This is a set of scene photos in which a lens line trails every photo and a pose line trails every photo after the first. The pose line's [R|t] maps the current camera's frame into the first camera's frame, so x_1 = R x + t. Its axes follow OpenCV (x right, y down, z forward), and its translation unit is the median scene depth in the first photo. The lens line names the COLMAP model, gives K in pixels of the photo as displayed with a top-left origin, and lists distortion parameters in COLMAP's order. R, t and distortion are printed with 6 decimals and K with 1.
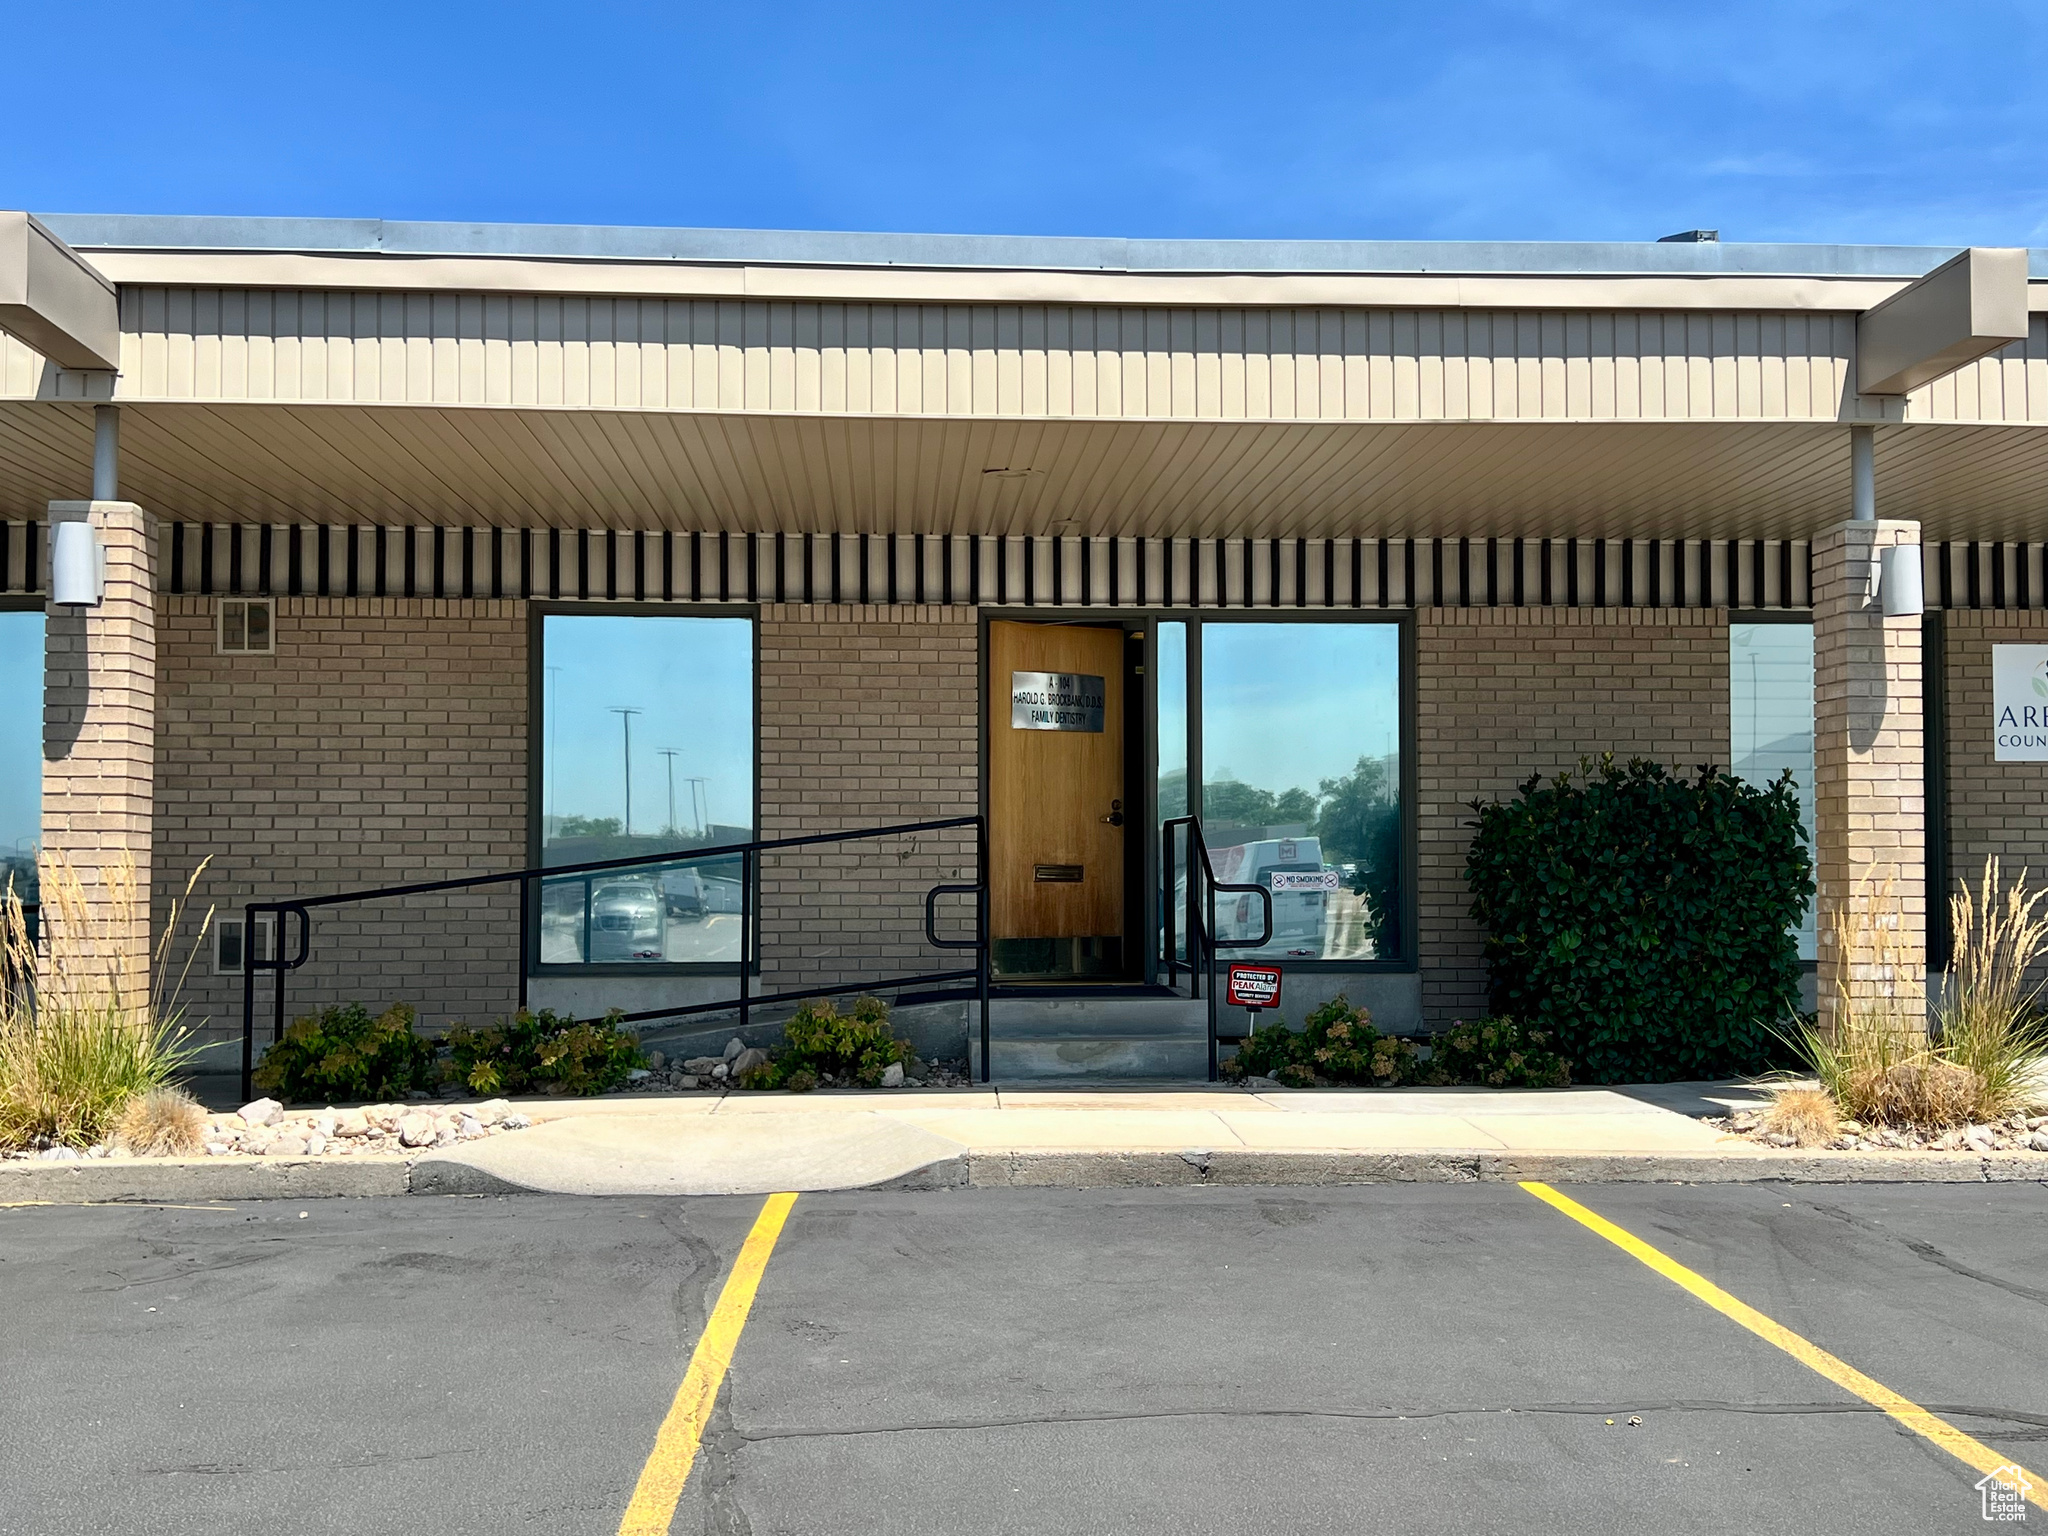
lens RADIAL K [[2154.4, 0, 1021.3], [0, 2154.4, 781.6], [0, 0, 1]] dist [0.190213, -0.467537]
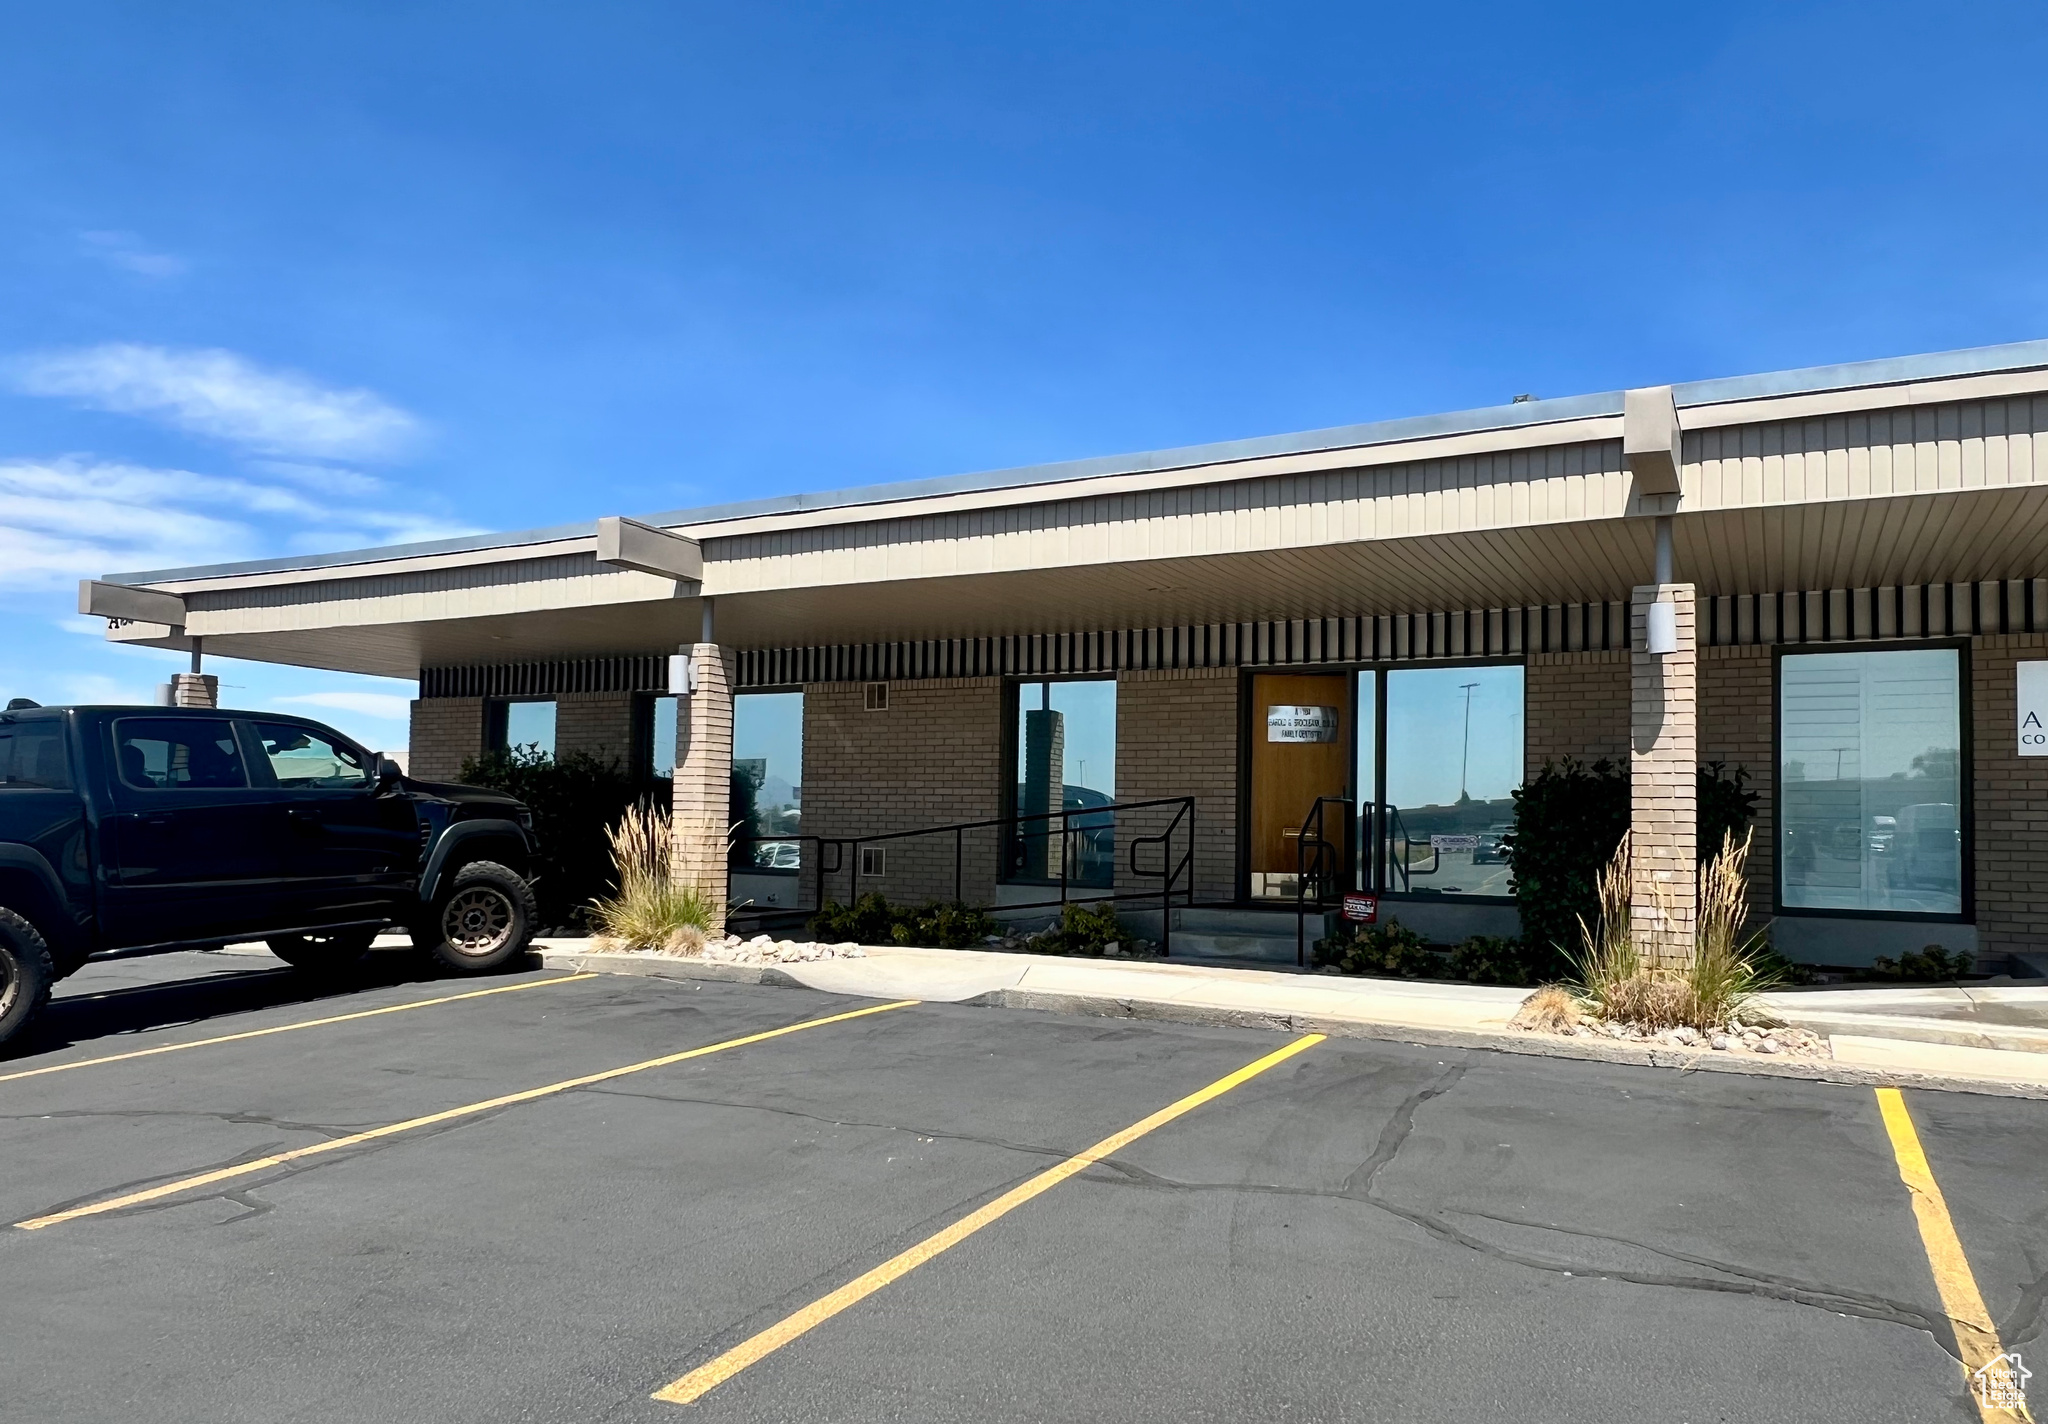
lens RADIAL K [[1375.9, 0, 1021.9], [0, 1375.9, 759.8], [0, 0, 1]] dist [0.004311, 0.002379]
pose [[0.844263, -0.009431, -0.535846, 0.398268], [0.004413, 0.999934, -0.010646, -0.001384], [0.535911, 0.006624, 0.844248, 0.042970]]
